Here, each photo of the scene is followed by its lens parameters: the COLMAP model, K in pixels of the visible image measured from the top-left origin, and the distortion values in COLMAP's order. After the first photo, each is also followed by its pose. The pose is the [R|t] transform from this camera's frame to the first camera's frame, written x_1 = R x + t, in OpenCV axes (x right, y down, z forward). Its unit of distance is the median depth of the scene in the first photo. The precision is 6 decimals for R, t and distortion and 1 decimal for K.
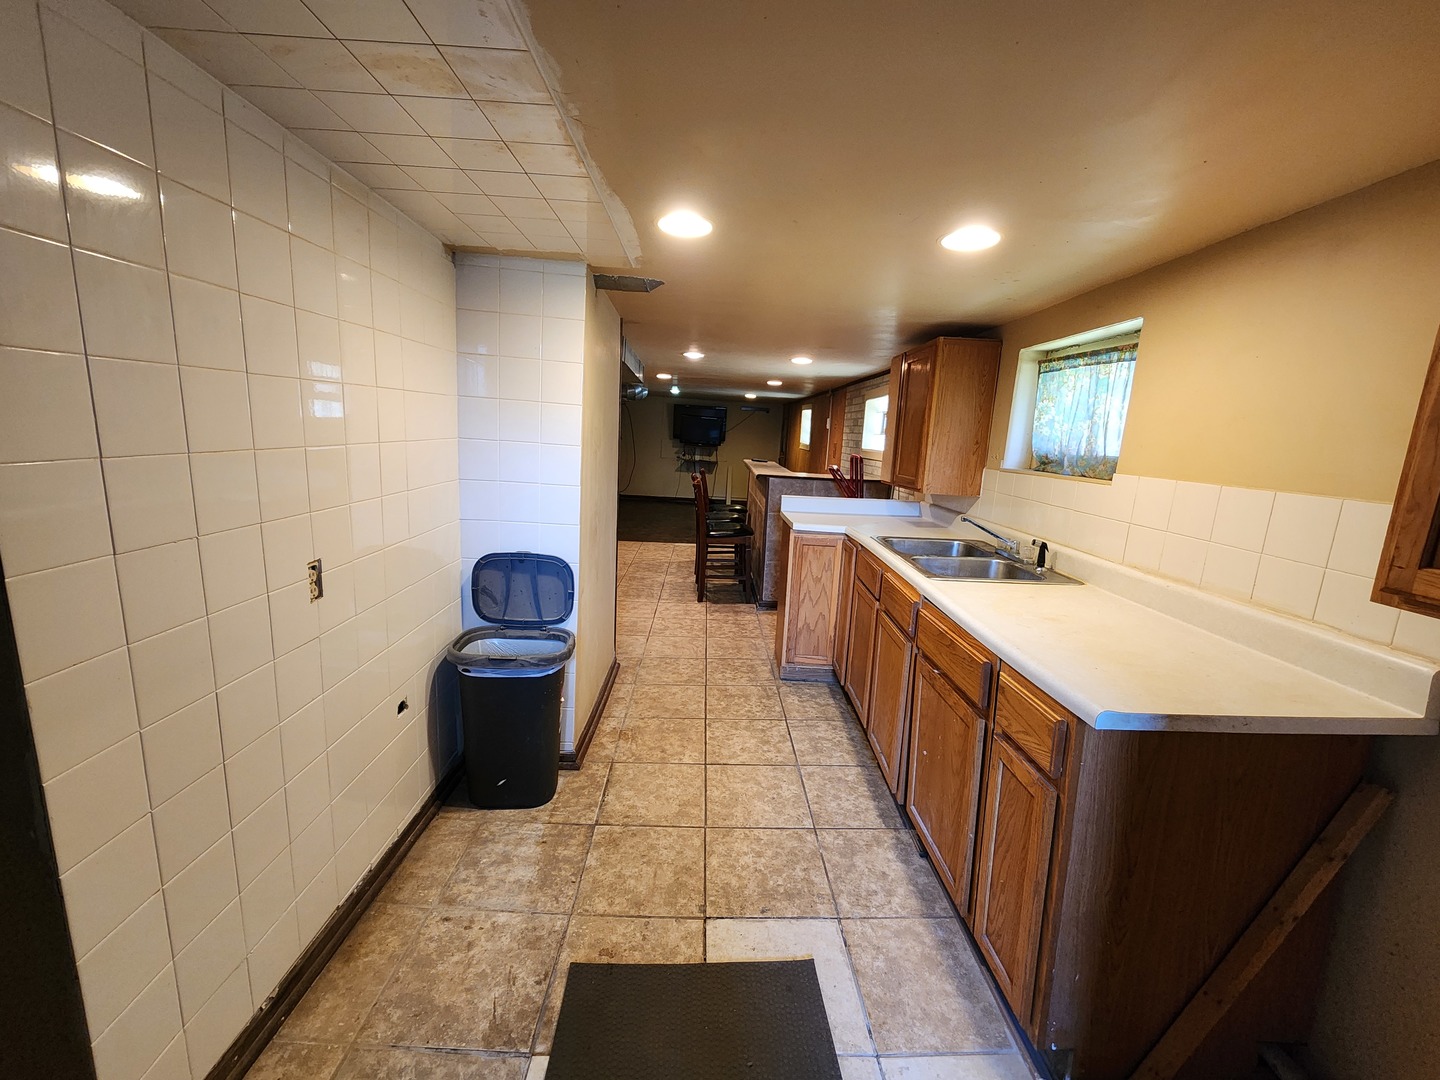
lens RADIAL K [[588.6, 0, 720.0], [0, 588.6, 540.0], [0, 0, 1]] dist [0.000517, -0.000079]
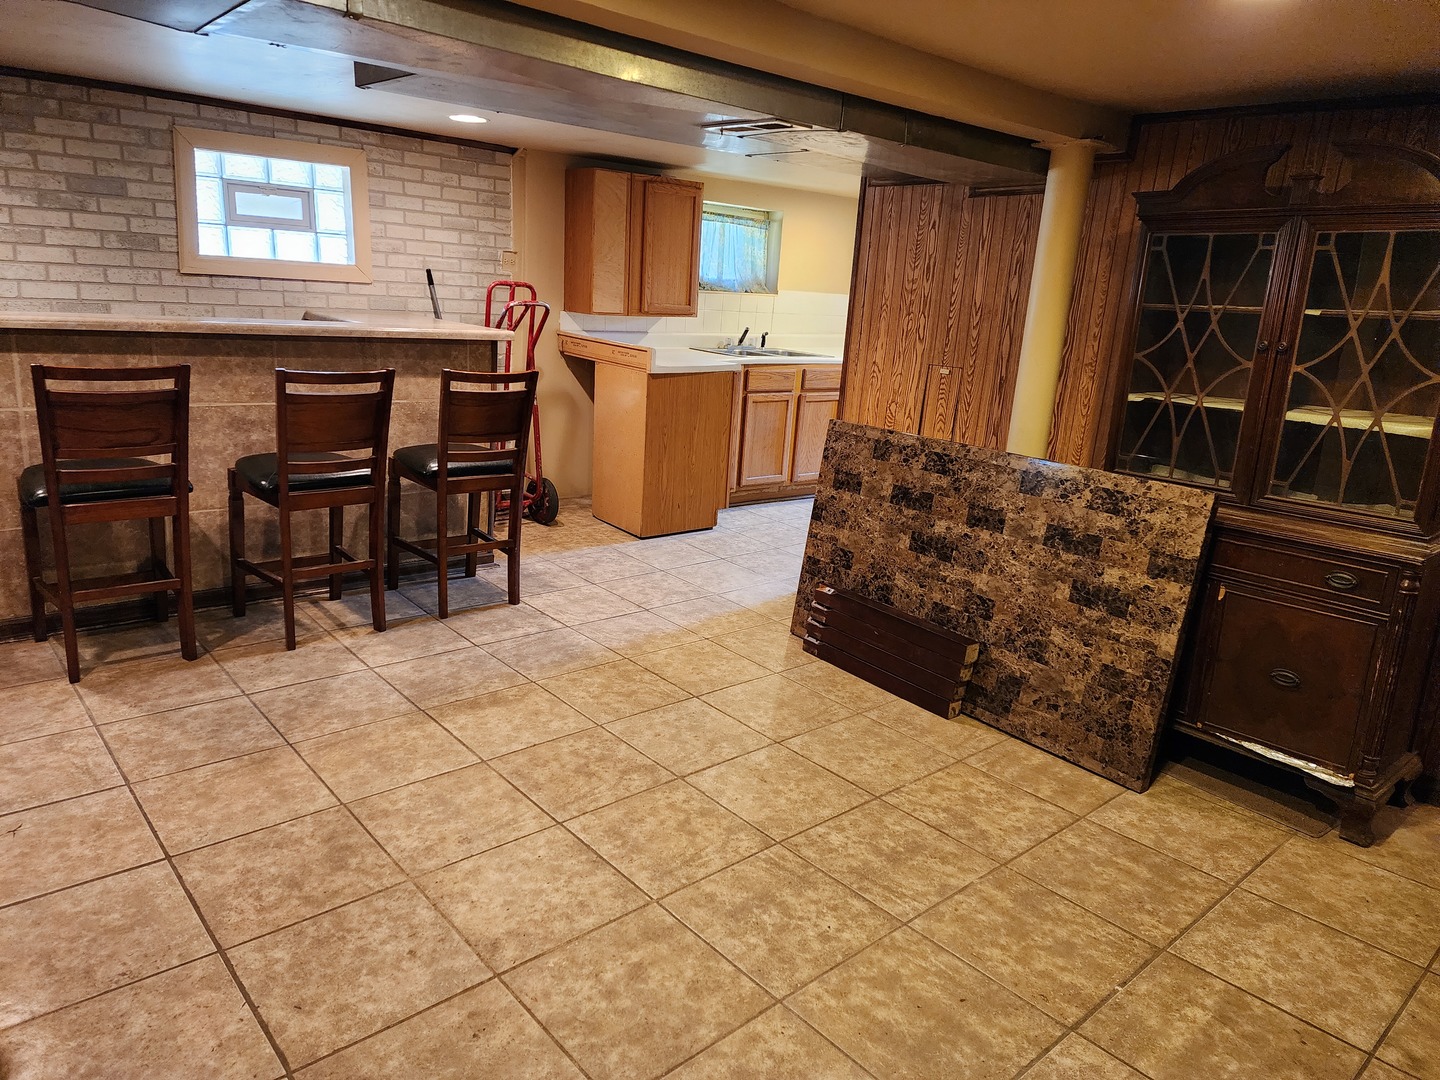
lens RADIAL K [[991.6, 0, 720.0], [0, 991.6, 540.0], [0, 0, 1]] dist [0.119004, -0.166062]
pose [[-0.648609, -0.274327, 0.709965, -0.669078], [0.050055, 0.915395, 0.399433, -0.251828], [-0.759474, 0.294613, -0.580002, 1.209990]]
